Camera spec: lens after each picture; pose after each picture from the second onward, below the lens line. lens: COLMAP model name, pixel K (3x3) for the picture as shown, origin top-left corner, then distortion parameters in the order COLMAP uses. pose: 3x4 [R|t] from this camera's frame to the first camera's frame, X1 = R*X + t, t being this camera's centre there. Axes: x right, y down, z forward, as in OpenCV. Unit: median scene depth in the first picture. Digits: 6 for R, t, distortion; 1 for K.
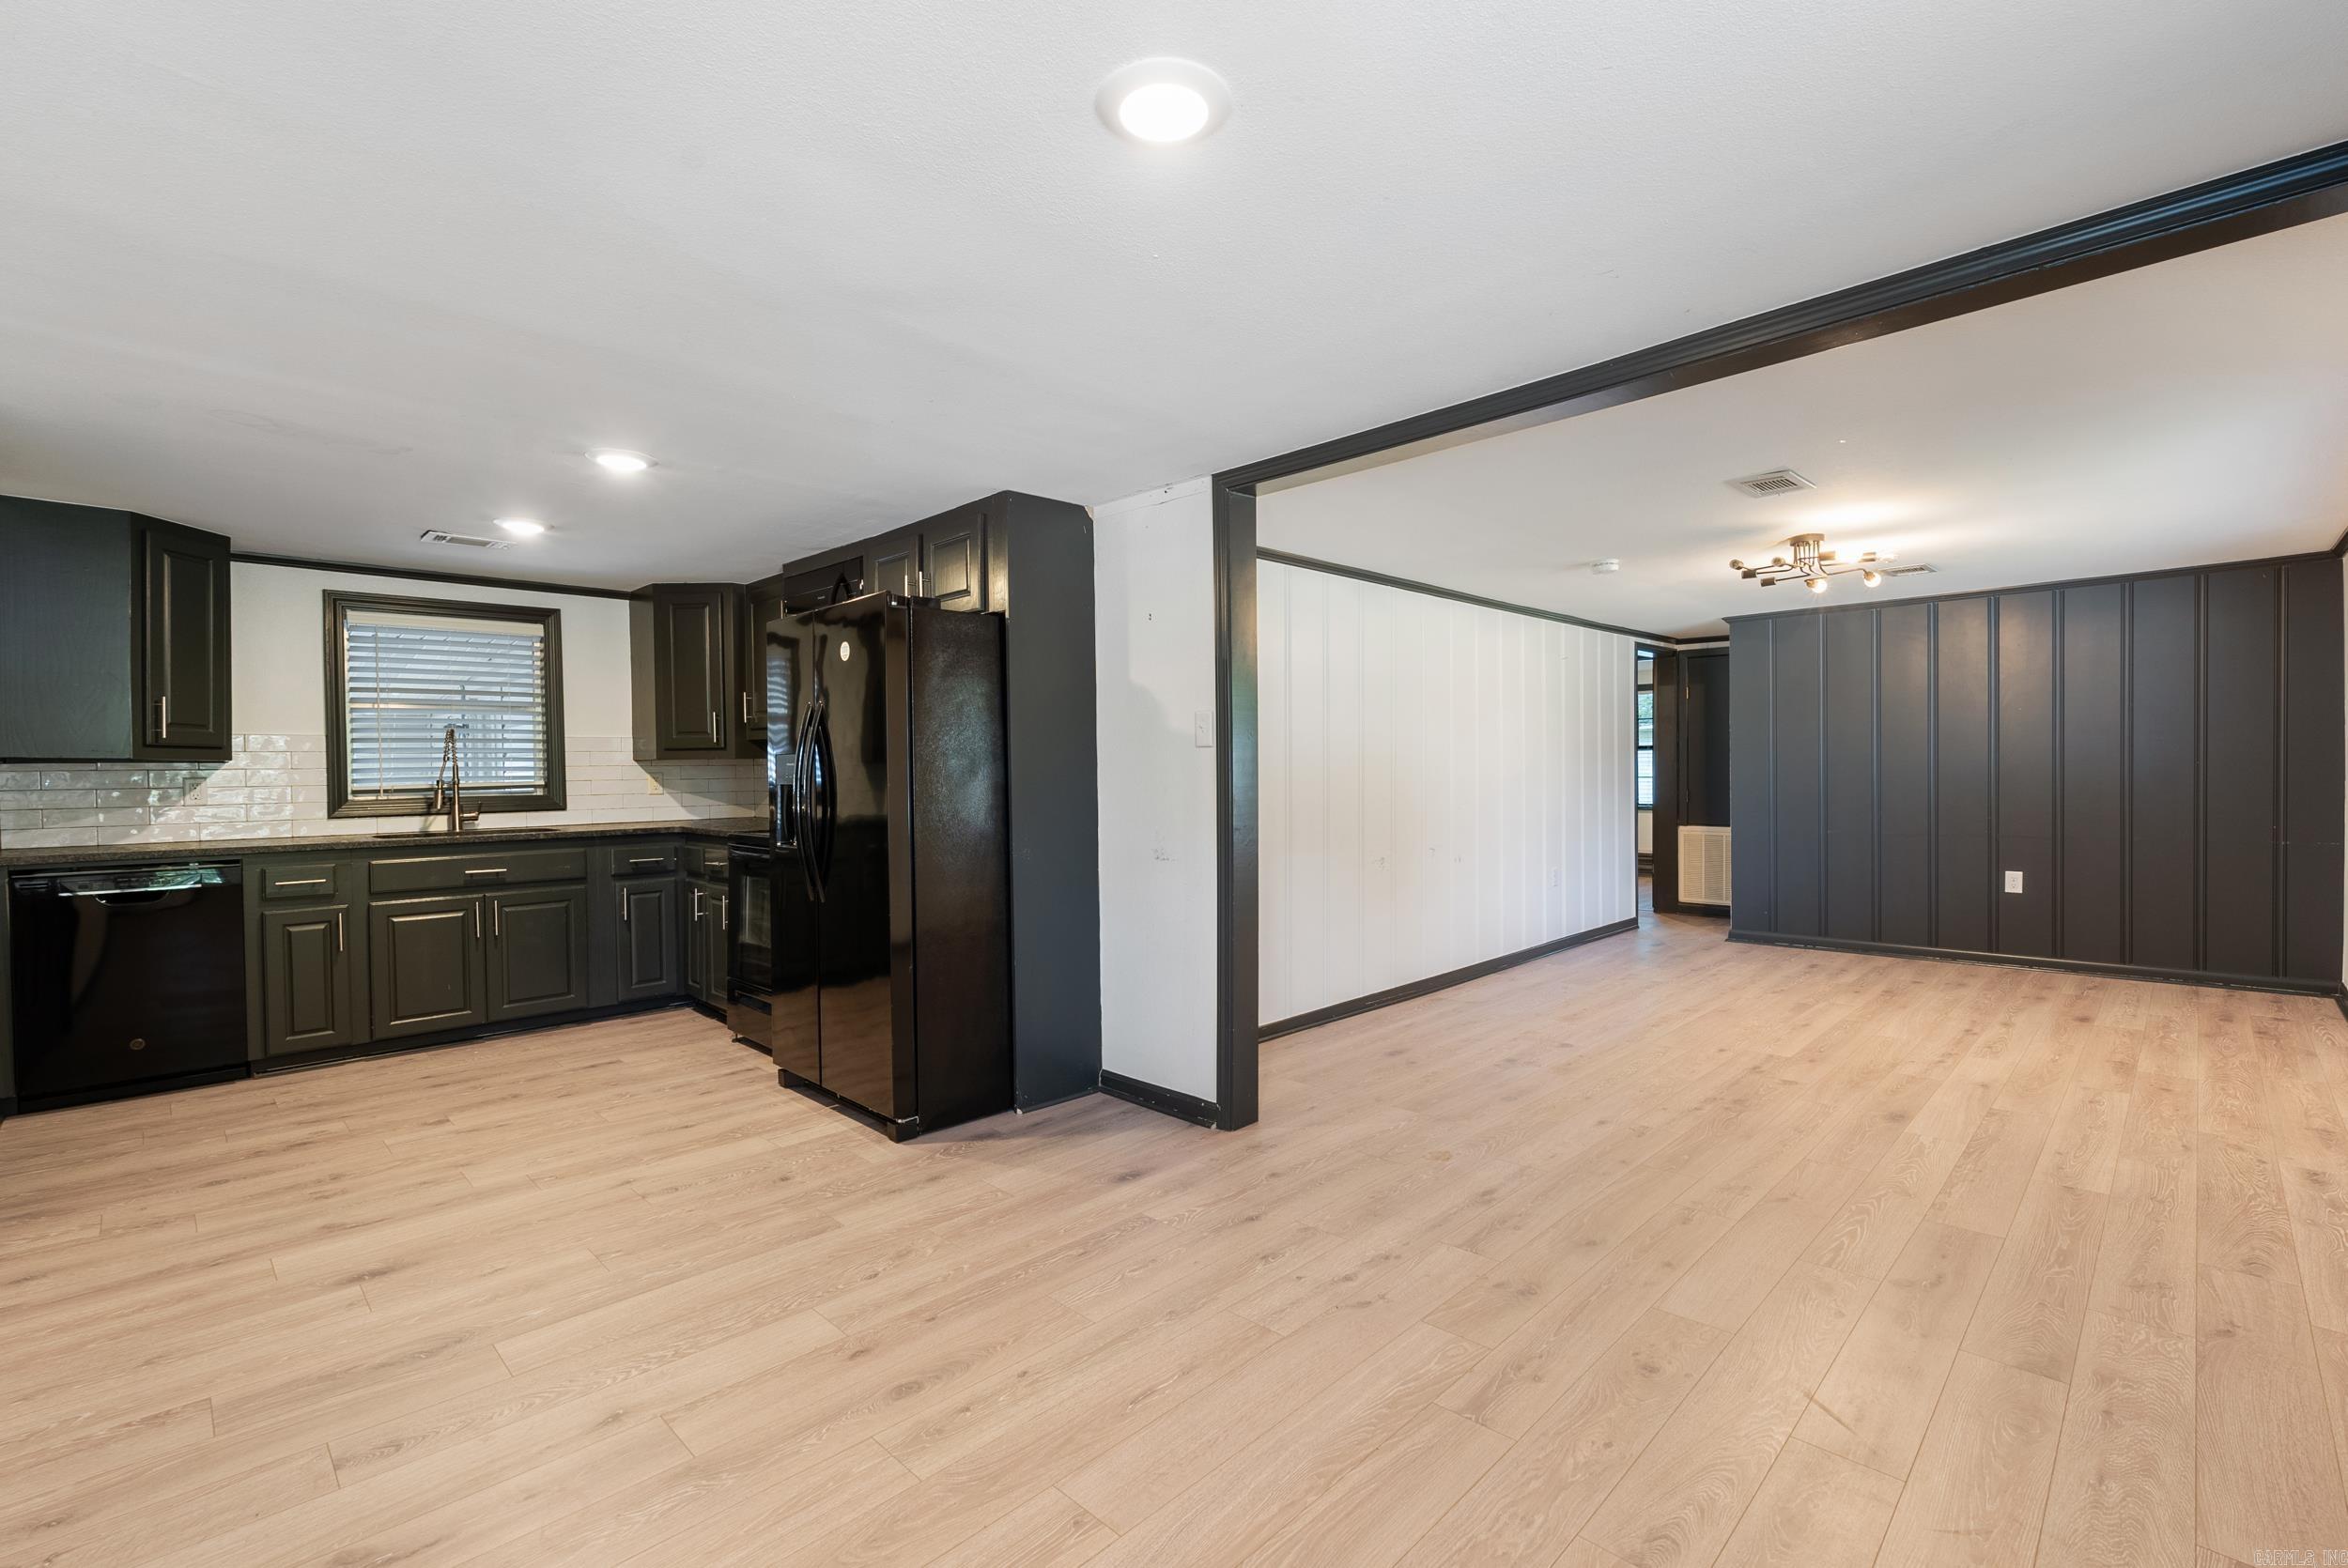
lens RADIAL K [[1036.3, 0, 1174.3], [0, 1036.3, 784.2], [0, 0, 1]] dist [-0.007137, 0.001098]
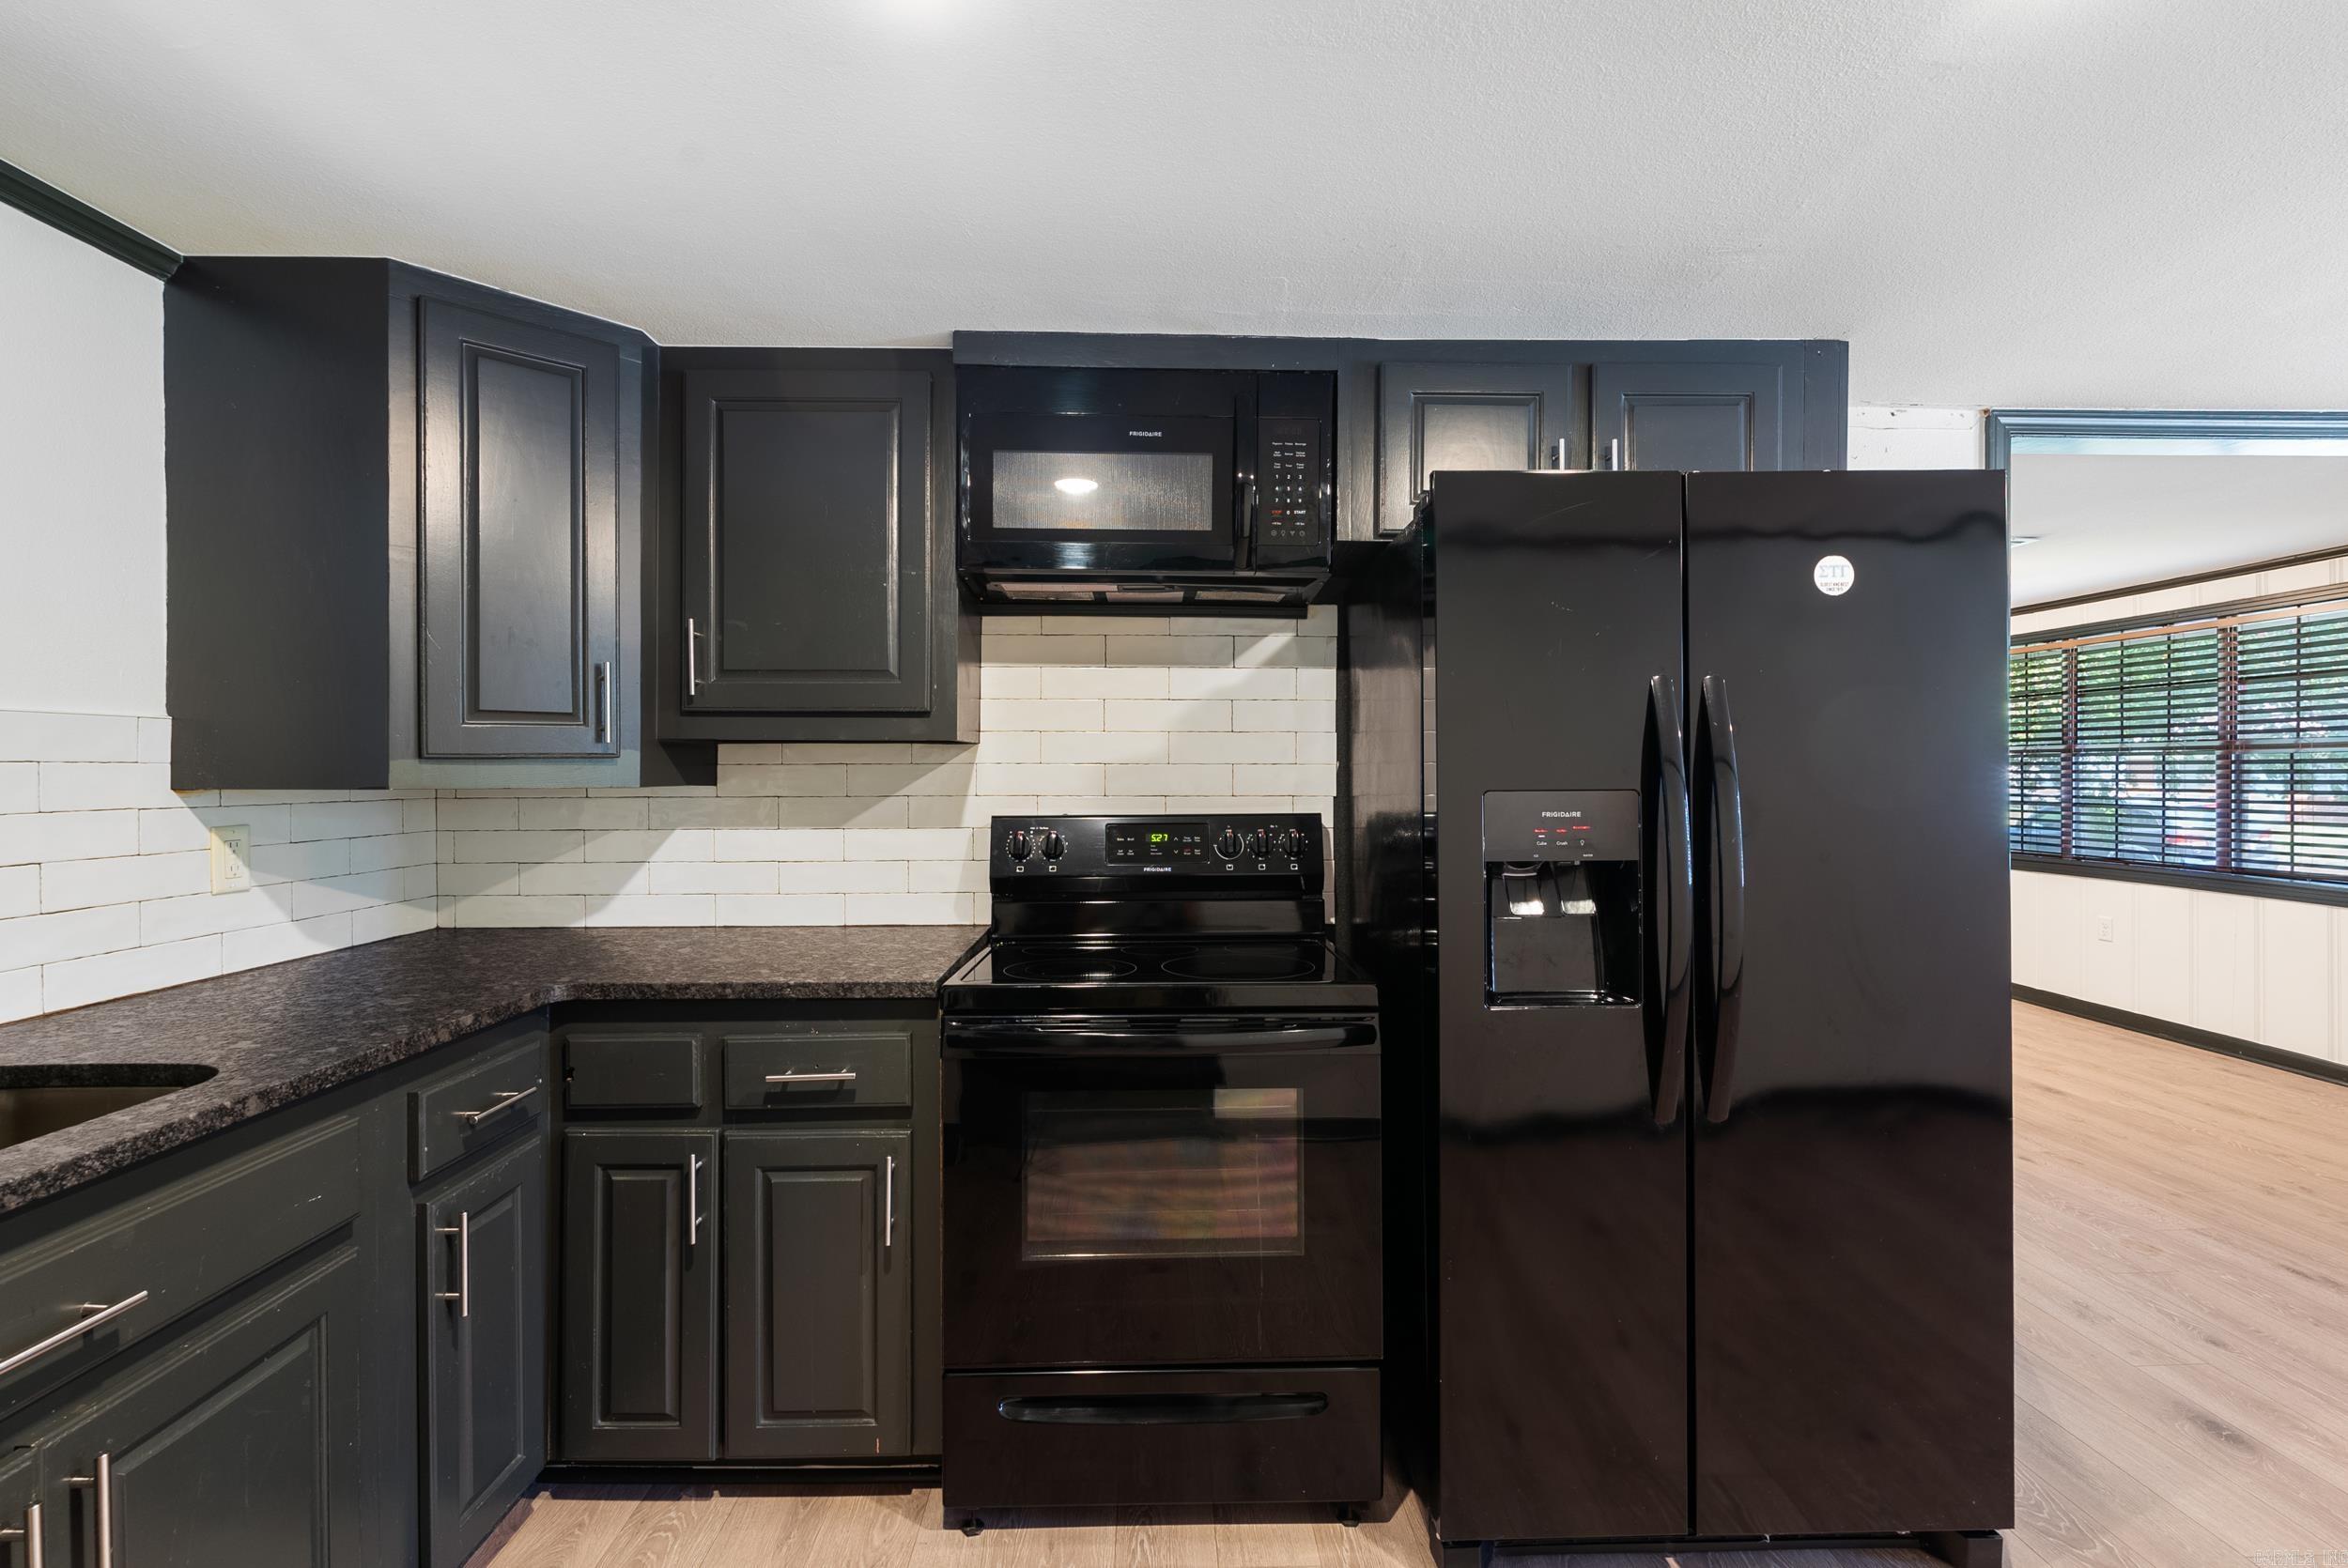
lens RADIAL K [[1036.3, 0, 1173.5], [0, 1036.3, 775.9], [0, 0, 1]] dist [-0.007137, 0.001098]
pose [[0.685466, 0.006295, 0.728077, -0.638256], [0.006144, 0.999877, -0.014429, -0.024677], [-0.728078, 0.014364, 0.685343, 0.662690]]
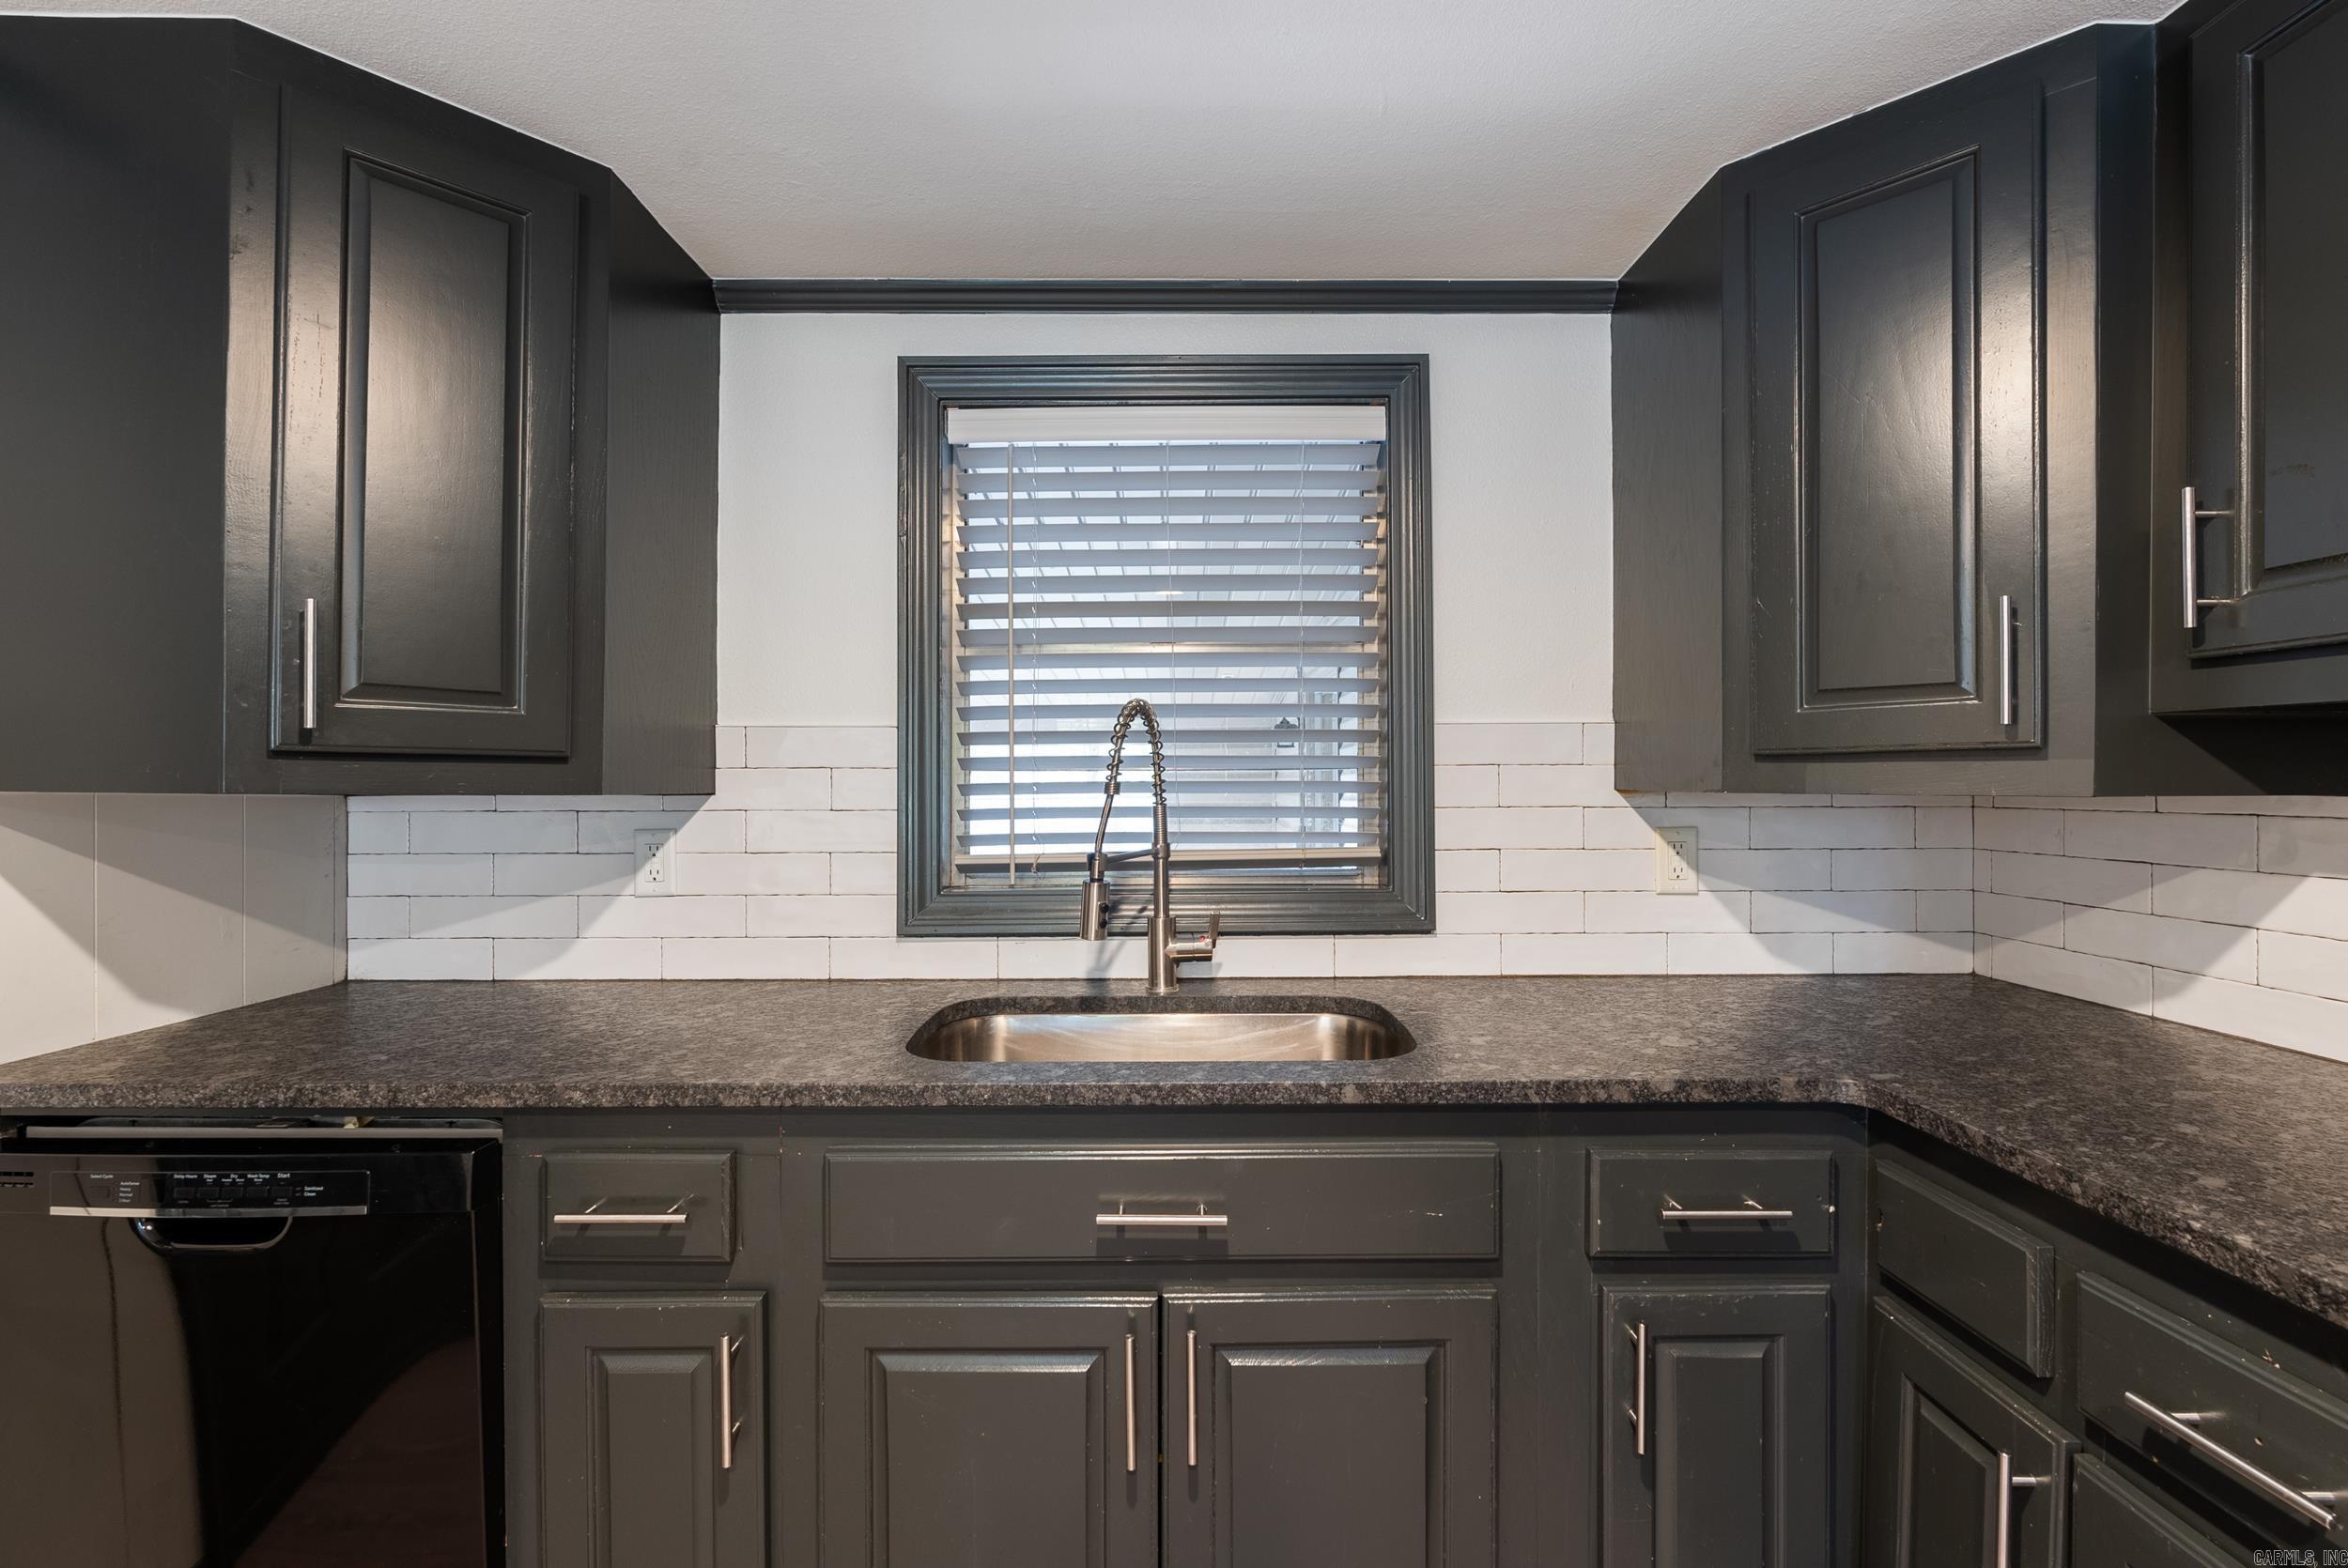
lens RADIAL K [[1036.3, 0, 1180.3], [0, 1036.3, 784.4], [0, 0, 1]] dist [-0.007137, 0.001098]
pose [[0.718285, 0.012742, -0.695632, -0.460776], [-0.017297, 0.999850, 0.000454, -0.026665], [0.695533, 0.011706, 0.718398, 0.779971]]
